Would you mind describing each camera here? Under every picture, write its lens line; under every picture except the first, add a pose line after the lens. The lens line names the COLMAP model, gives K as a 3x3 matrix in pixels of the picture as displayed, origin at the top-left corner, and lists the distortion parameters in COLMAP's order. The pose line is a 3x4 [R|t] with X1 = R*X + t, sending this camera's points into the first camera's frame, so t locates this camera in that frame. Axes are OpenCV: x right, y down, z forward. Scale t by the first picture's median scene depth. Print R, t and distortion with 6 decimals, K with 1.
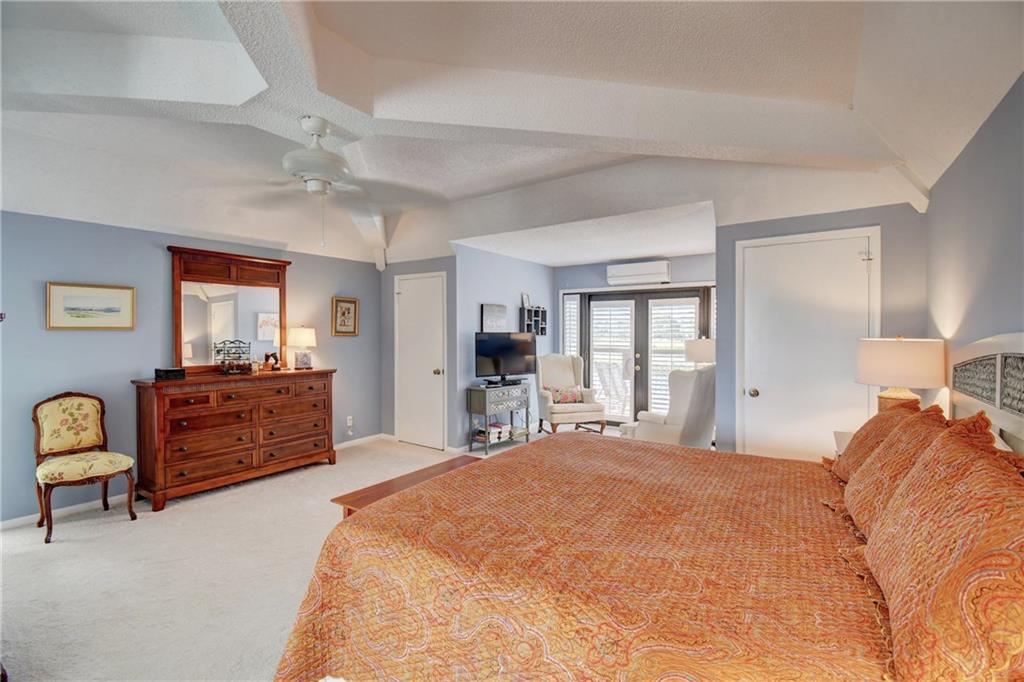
lens RADIAL K [[457.3, 0, 512.0], [0, 457.3, 341.0], [0, 0, 1]] dist [0.014661, -0.019985]
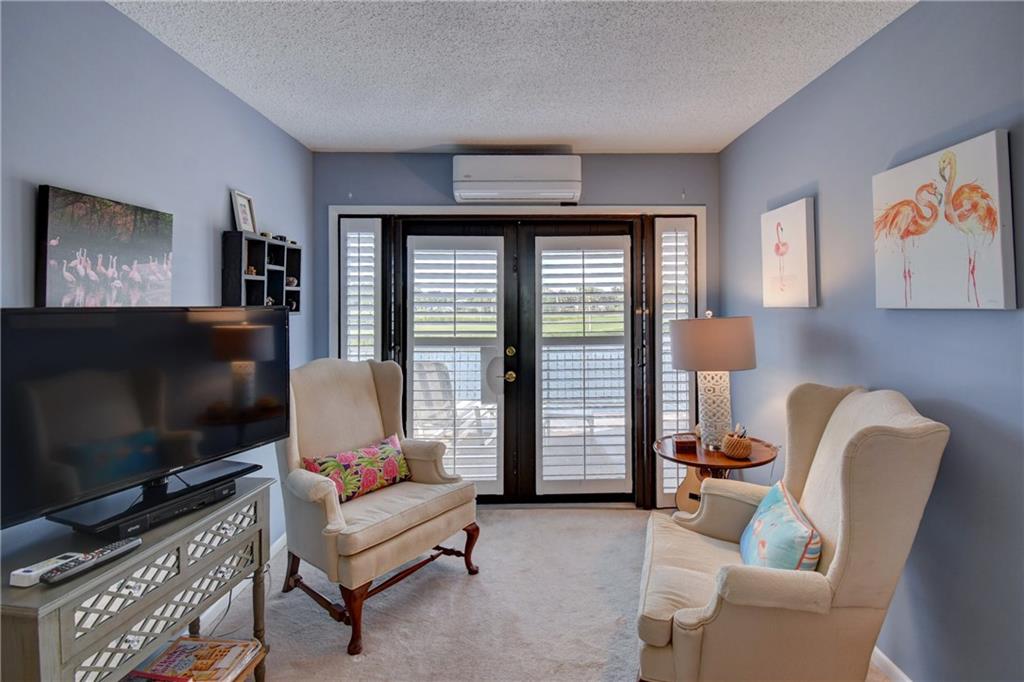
lens RADIAL K [[468.8, 0, 525.8], [0, 468.8, 293.4], [0, 0, 1]] dist [0.001028, -0.000028]
pose [[0.814262, 0.004910, 0.580477, -0.001691], [0.017213, 0.999320, -0.032600, -0.013947], [-0.580242, 0.036537, 0.813624, 0.644574]]
